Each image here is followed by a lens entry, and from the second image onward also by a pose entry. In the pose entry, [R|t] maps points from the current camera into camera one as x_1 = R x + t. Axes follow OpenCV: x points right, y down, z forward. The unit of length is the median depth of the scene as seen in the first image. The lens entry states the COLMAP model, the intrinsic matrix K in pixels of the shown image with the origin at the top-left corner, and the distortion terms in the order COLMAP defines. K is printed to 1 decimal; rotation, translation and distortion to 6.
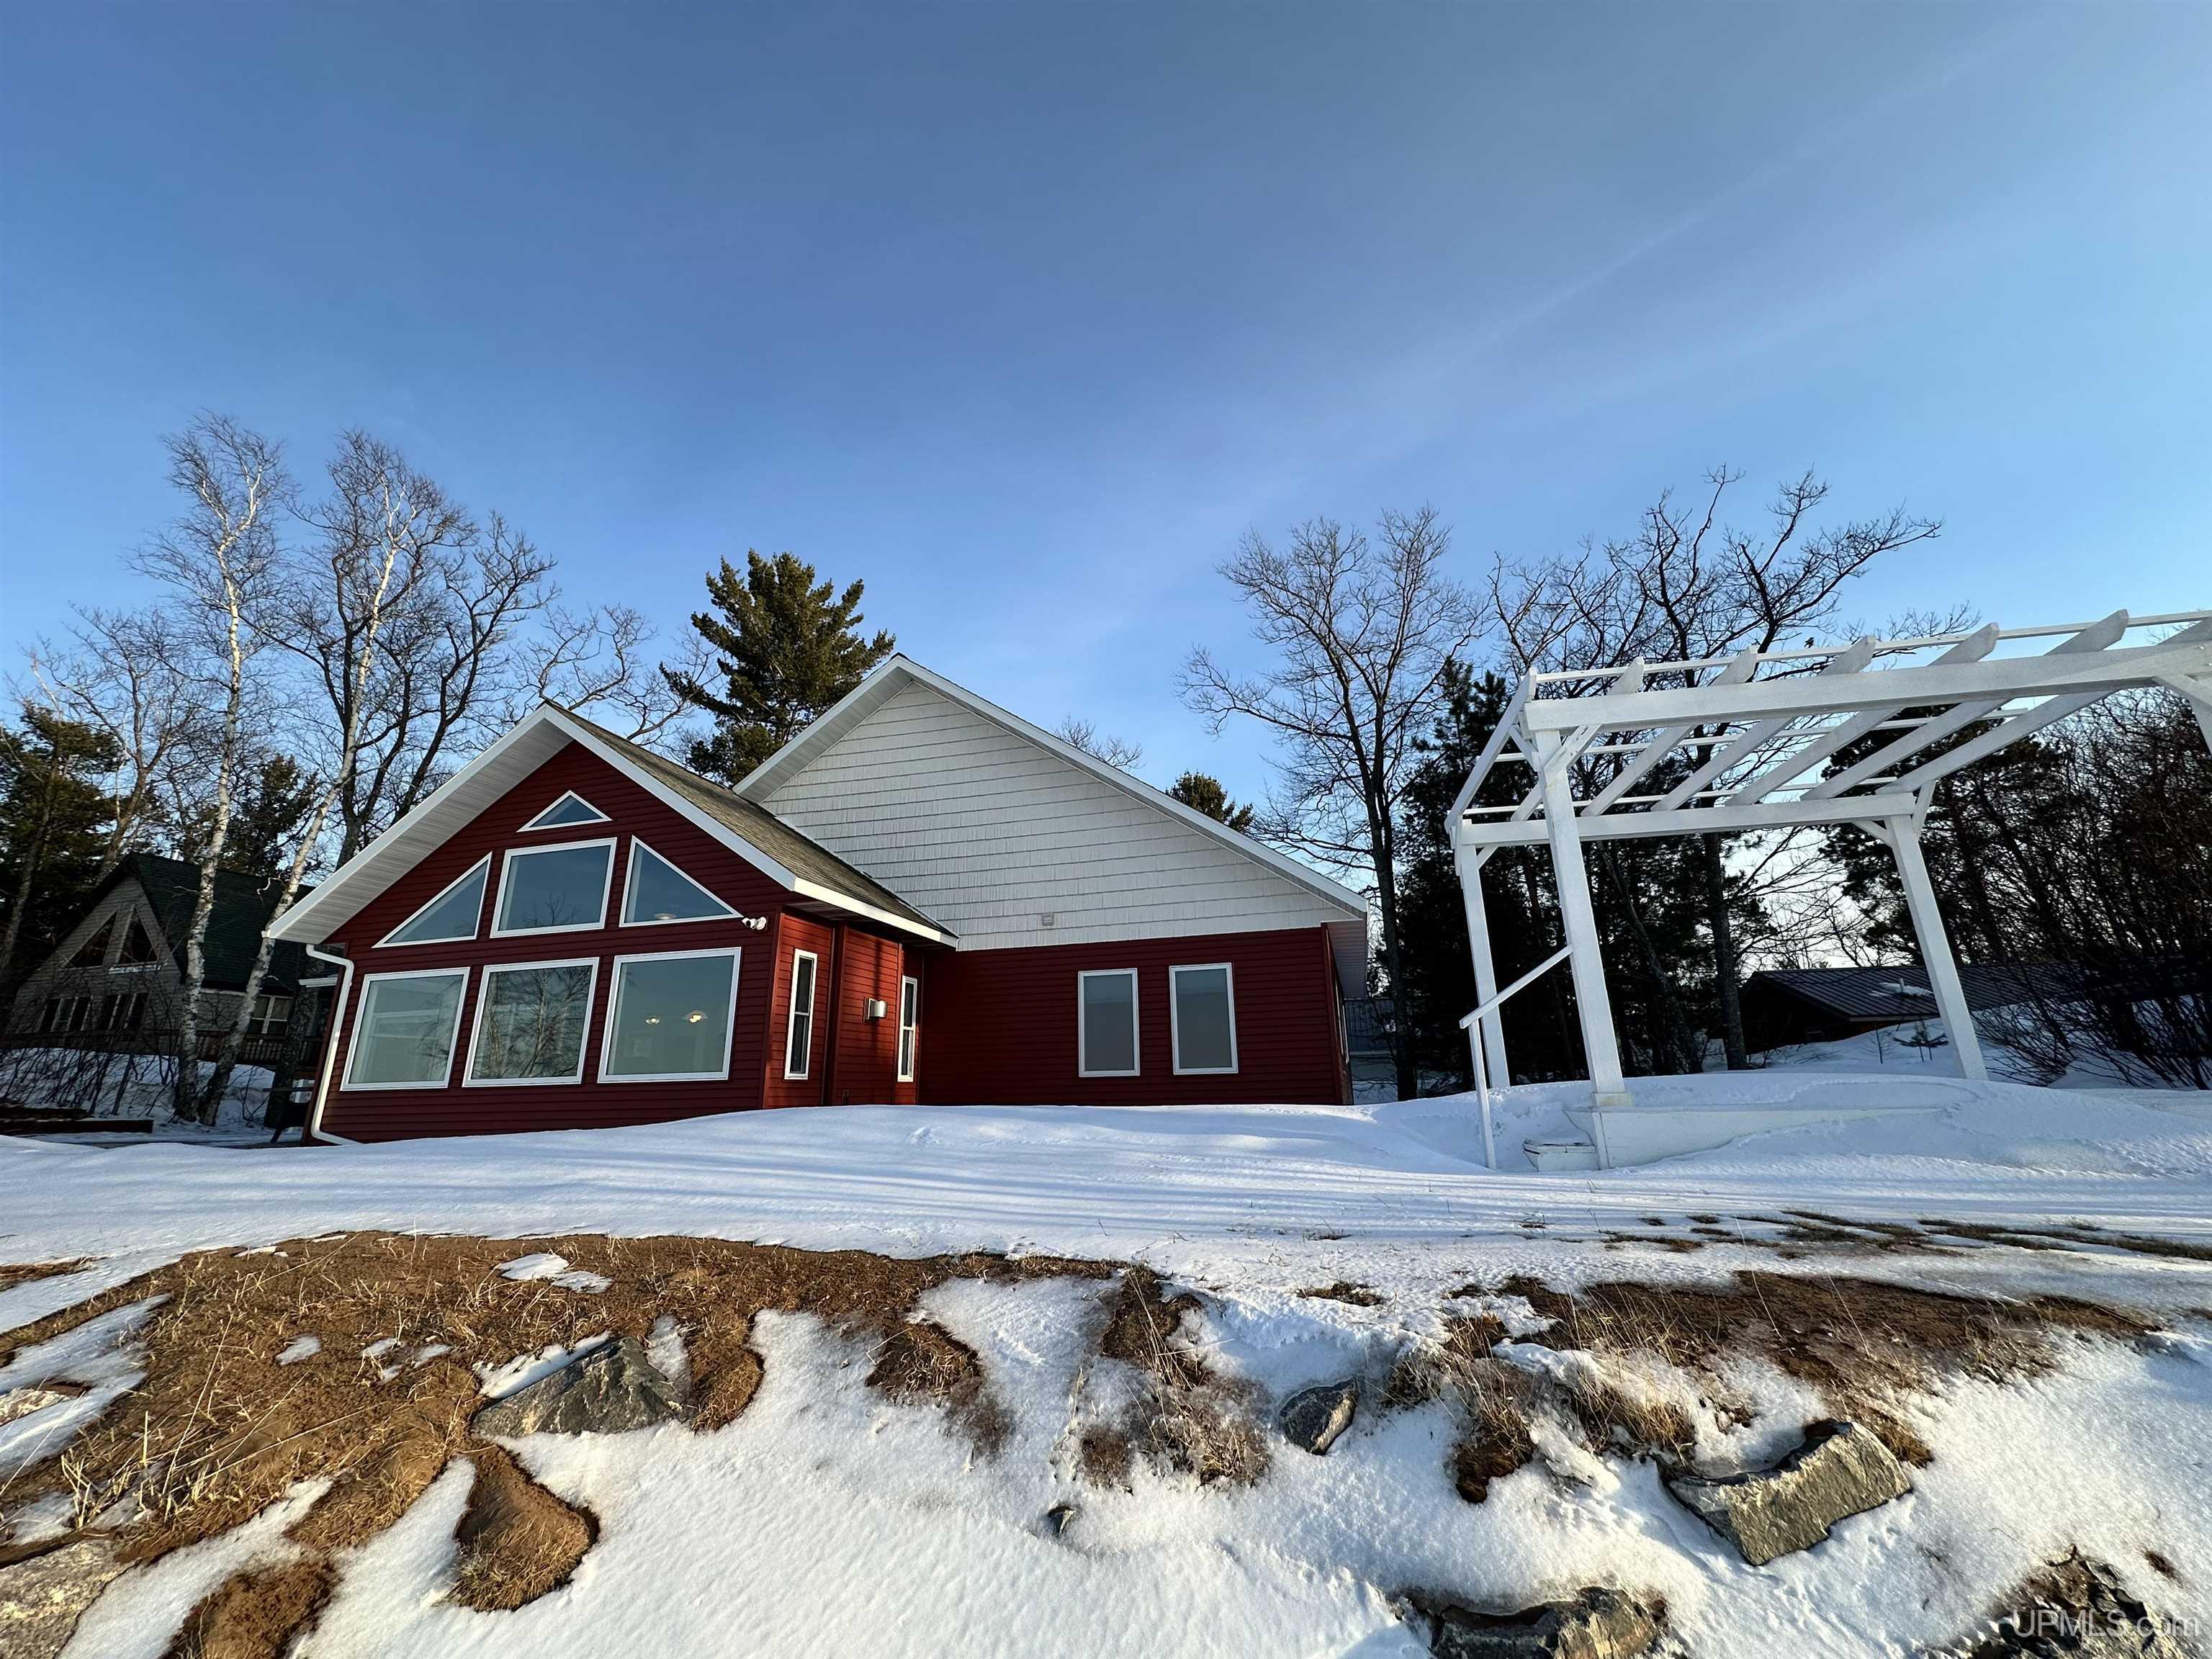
lens RADIAL K [[882.8, 0, 1109.6], [0, 882.8, 826.5], [0, 0, 1]] dist [-0.002531, 0.000318]
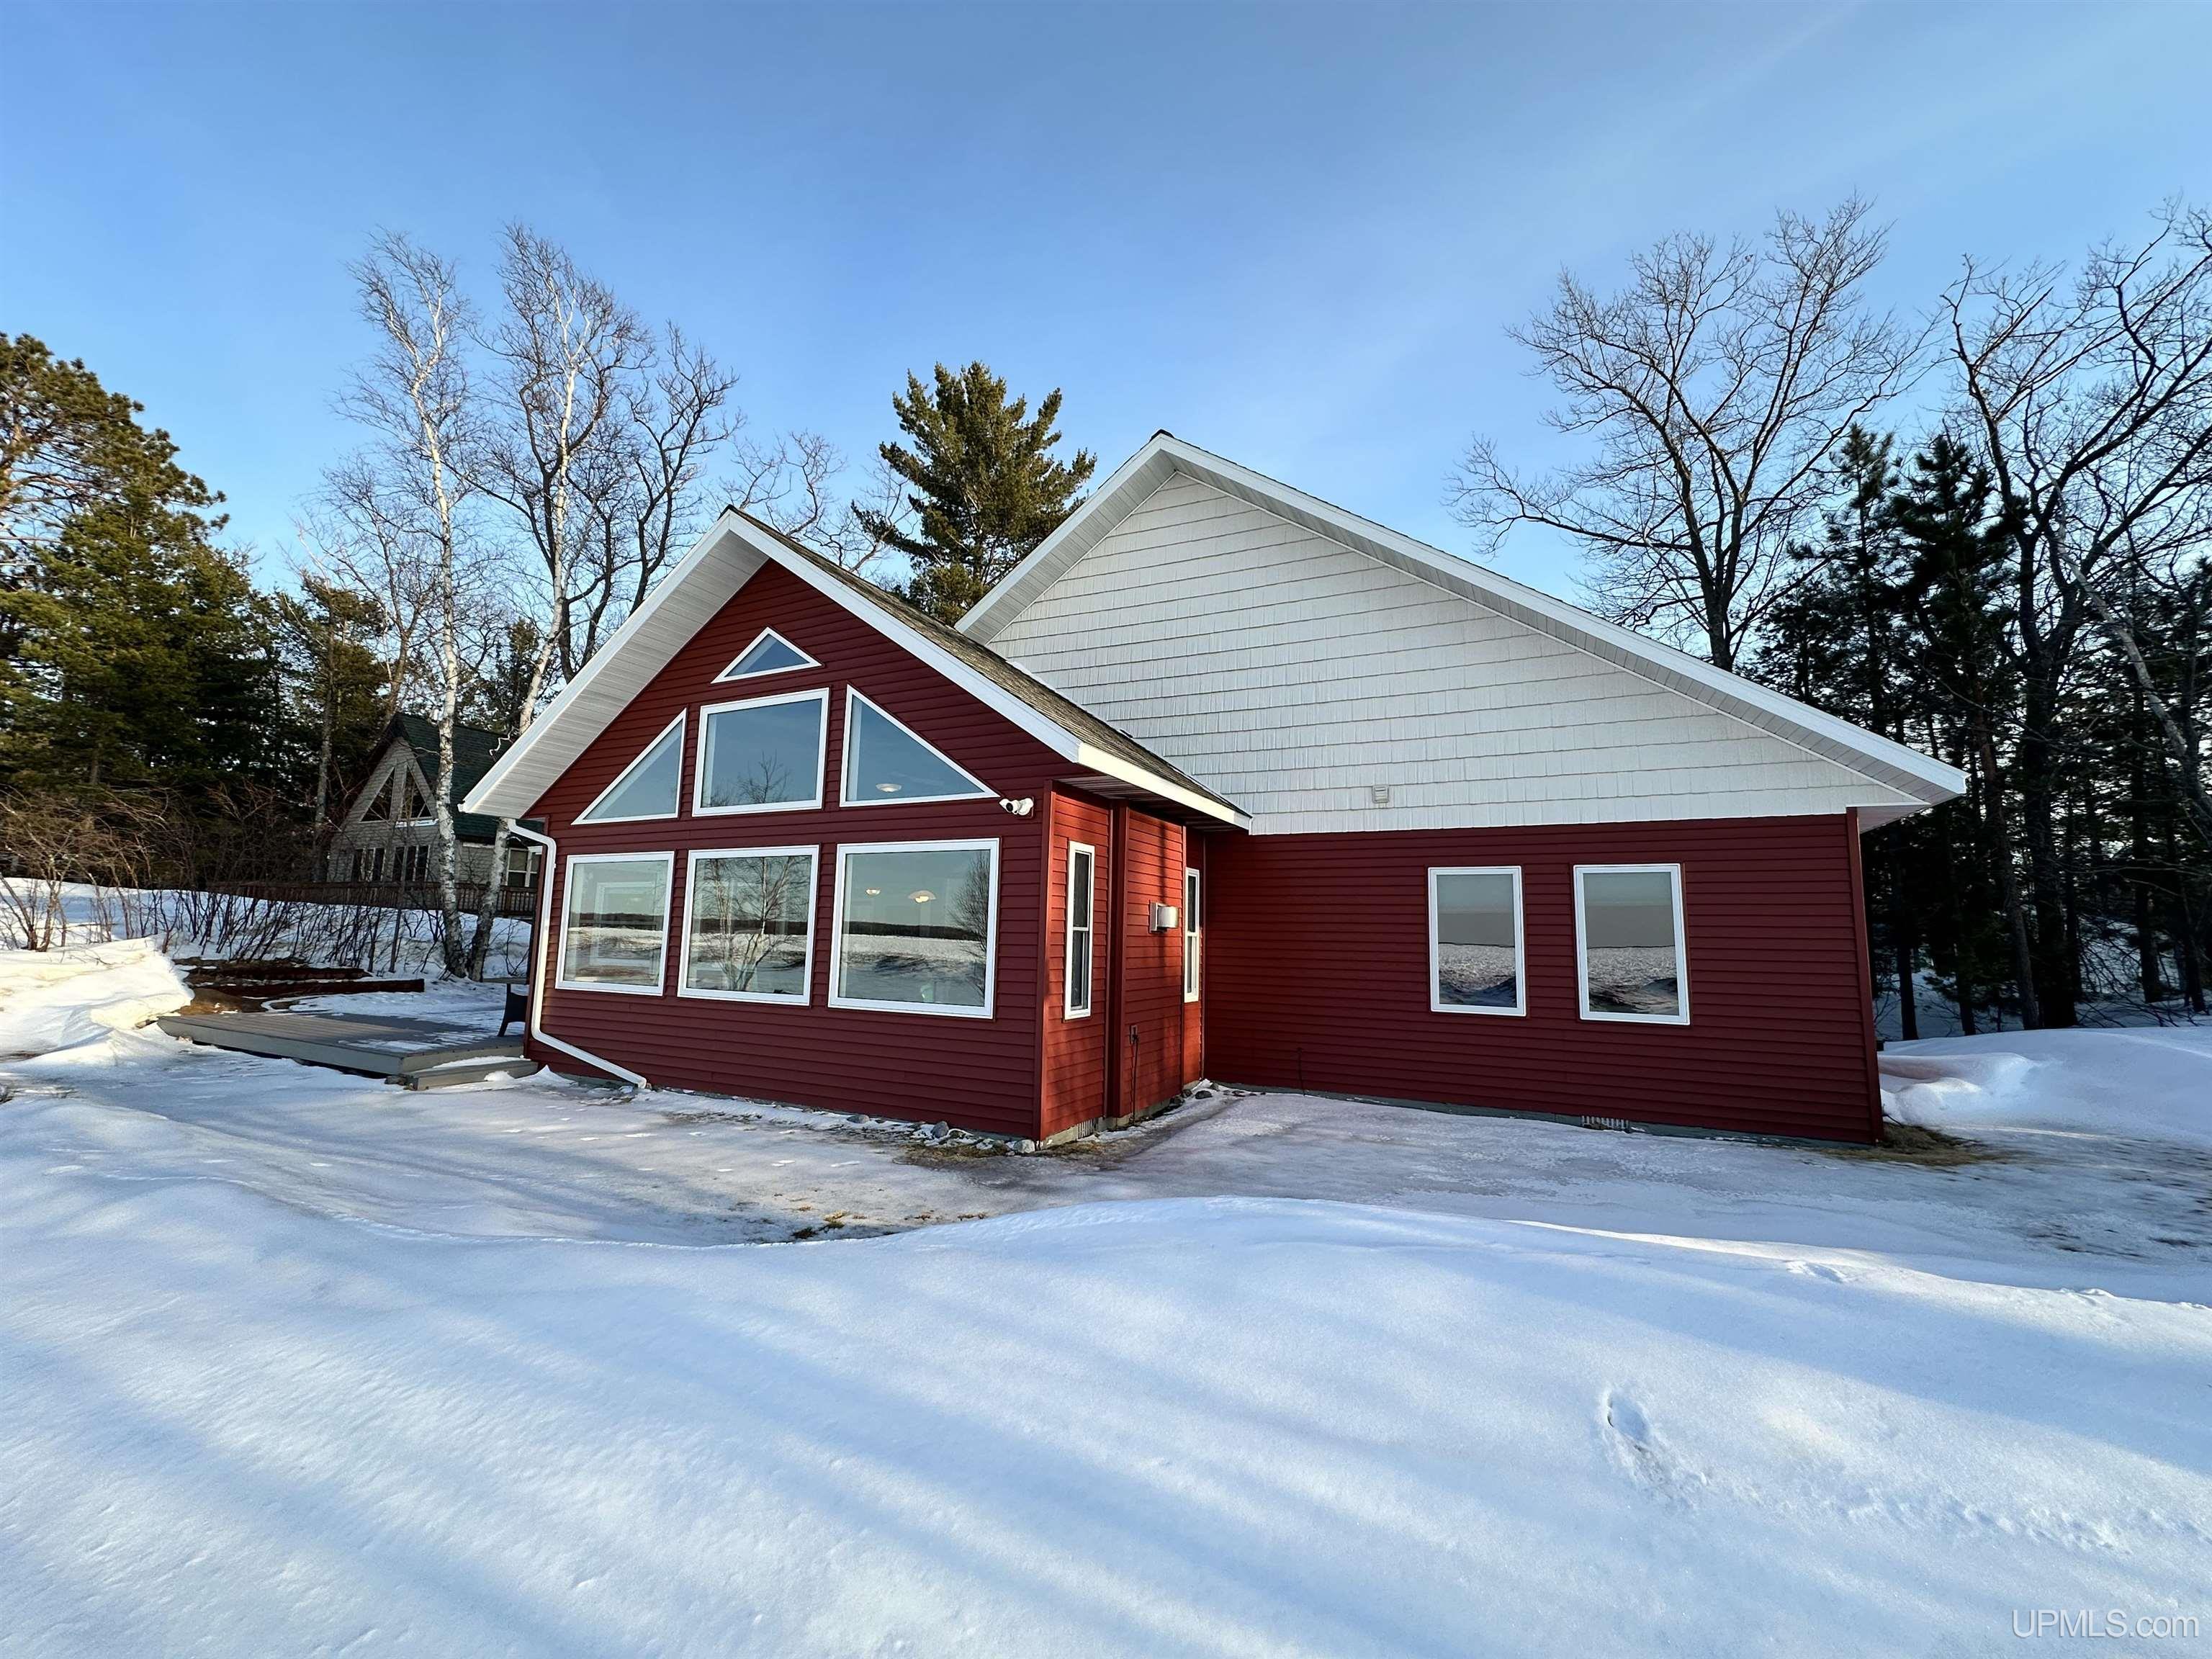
lens RADIAL K [[882.8, 0, 1109.6], [0, 882.8, 826.5], [0, 0, 1]] dist [-0.002531, 0.000318]
pose [[0.980969, 0.015492, -0.193545, -0.094415], [0.017051, 0.986088, 0.165350, 0.004628], [0.193414, -0.165503, 0.967057, 0.160187]]
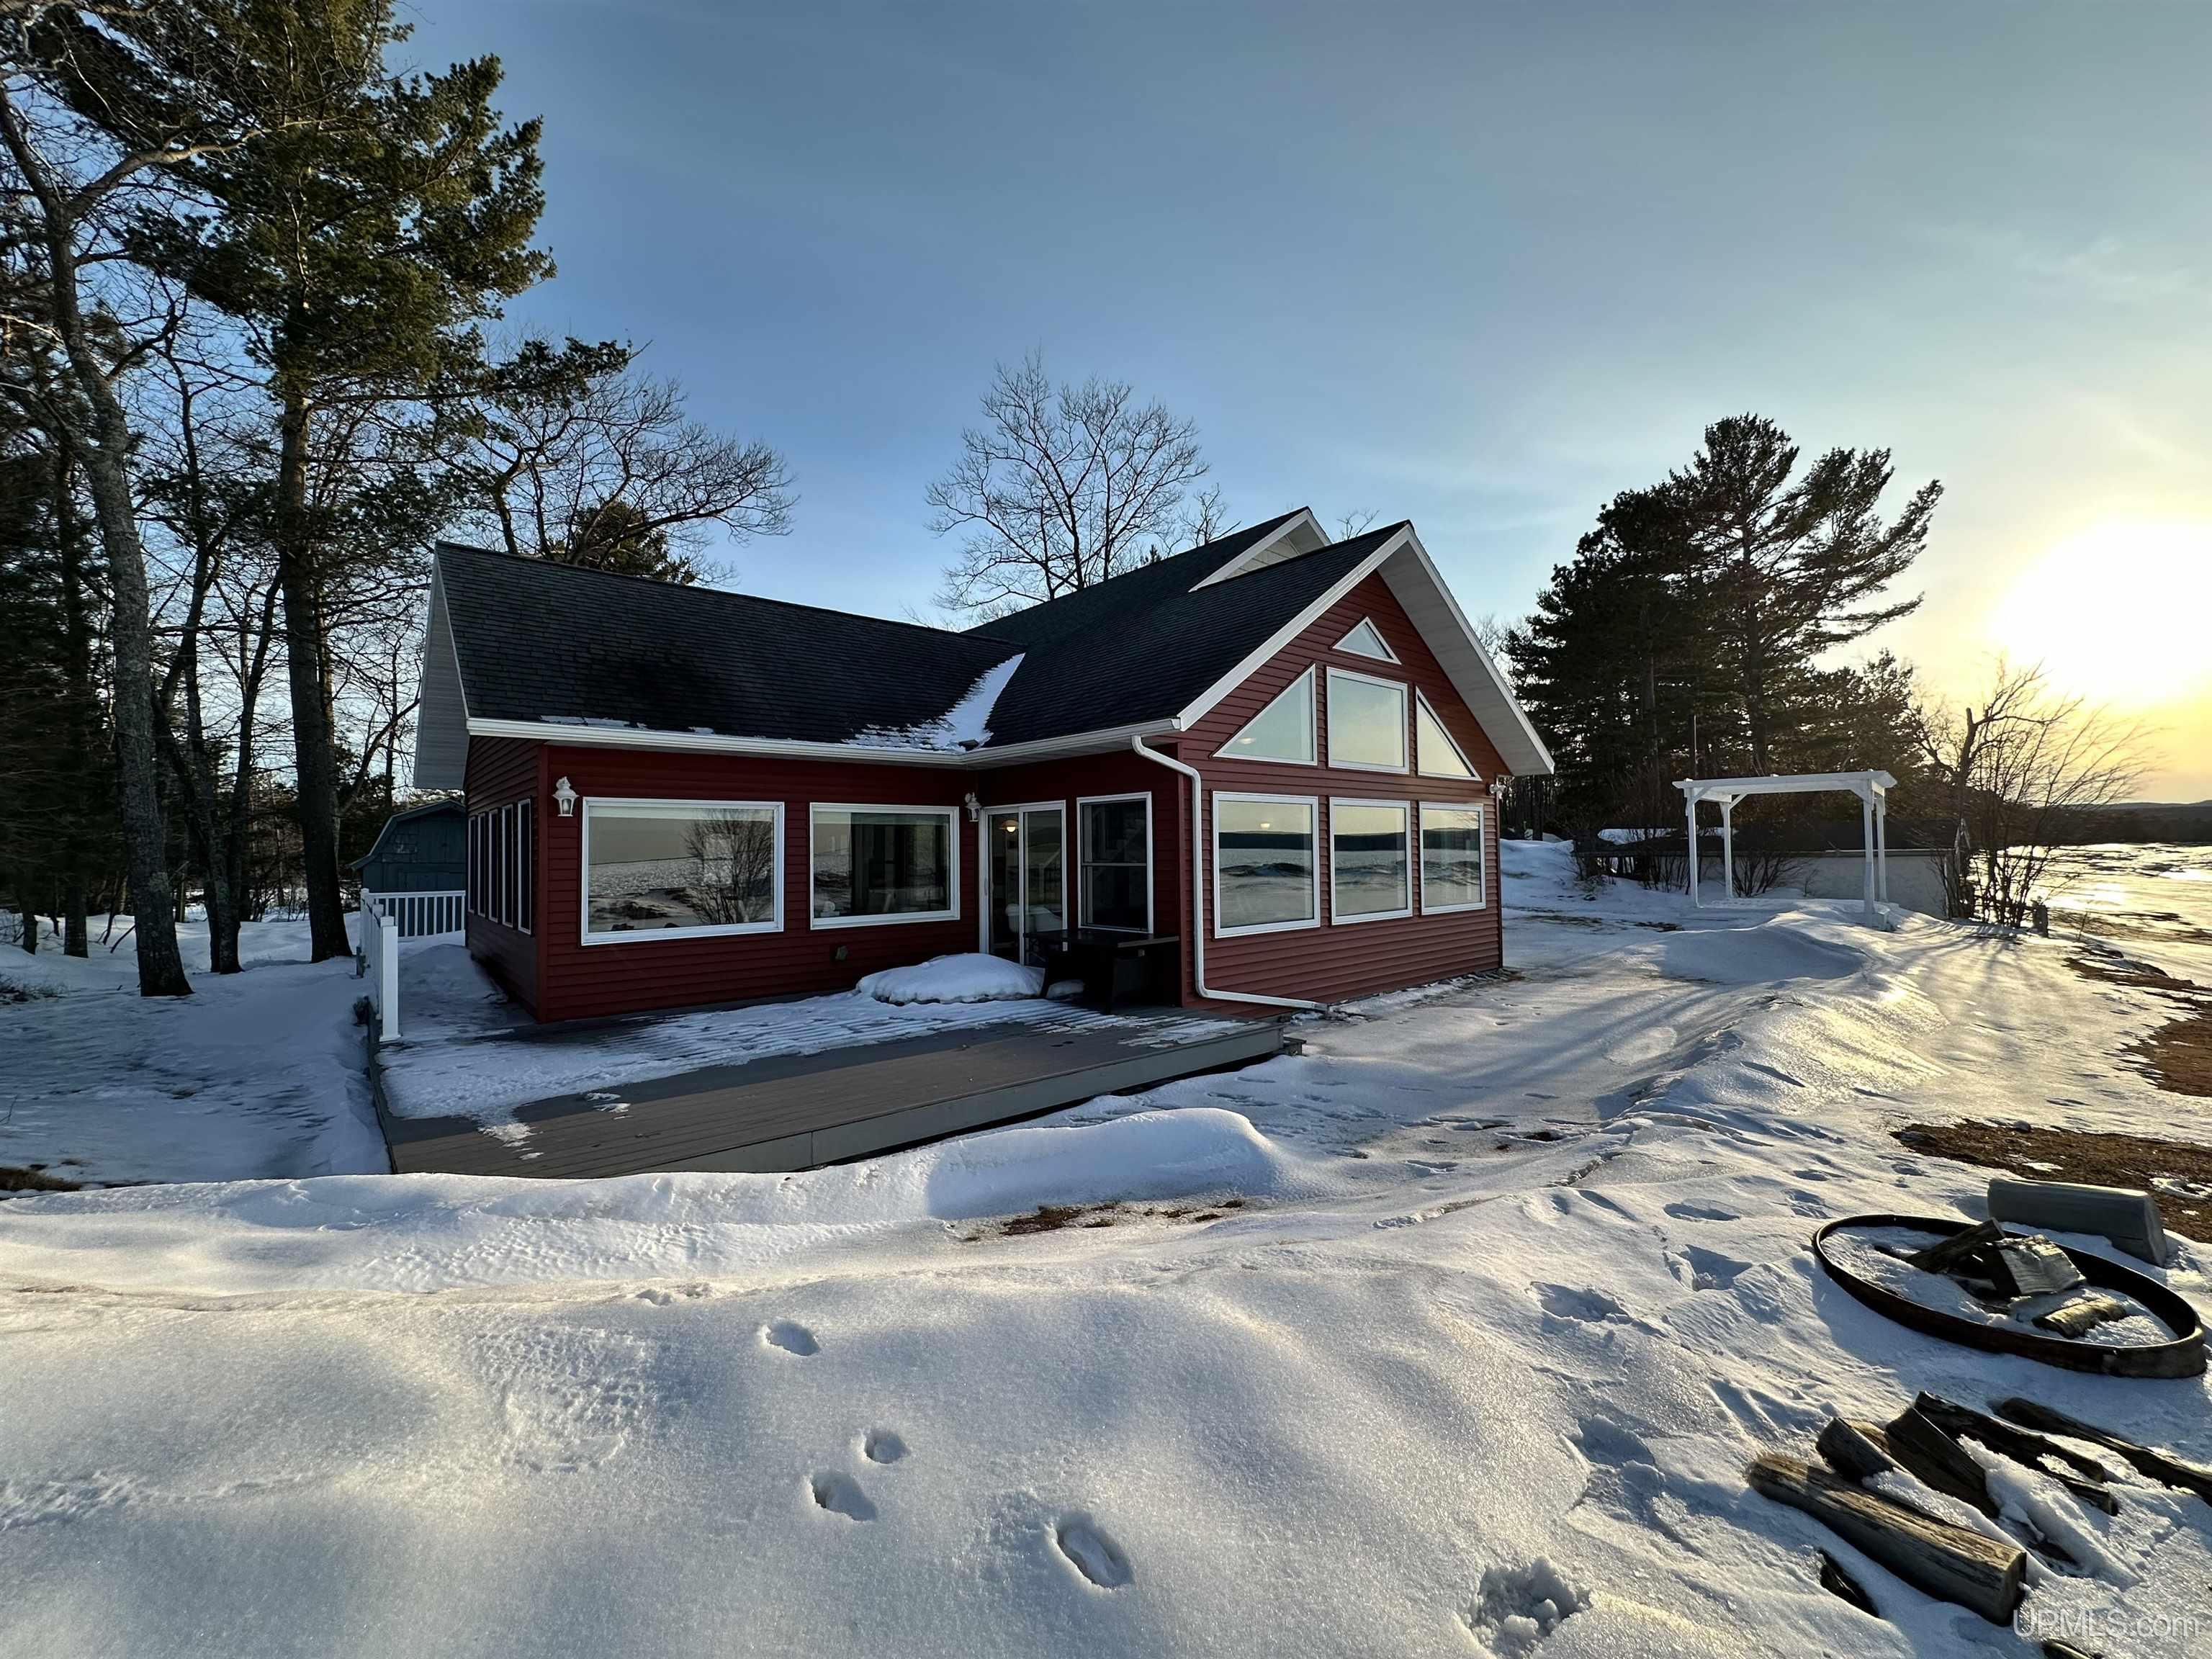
lens RADIAL K [[882.8, 0, 1109.6], [0, 882.8, 826.5], [0, 0, 1]] dist [-0.002531, 0.000318]
pose [[0.547497, 0.040669, 0.835819, -0.873287], [-0.233130, 0.966687, 0.105673, 0.078978], [-0.803677, -0.252710, 0.538740, 0.373359]]
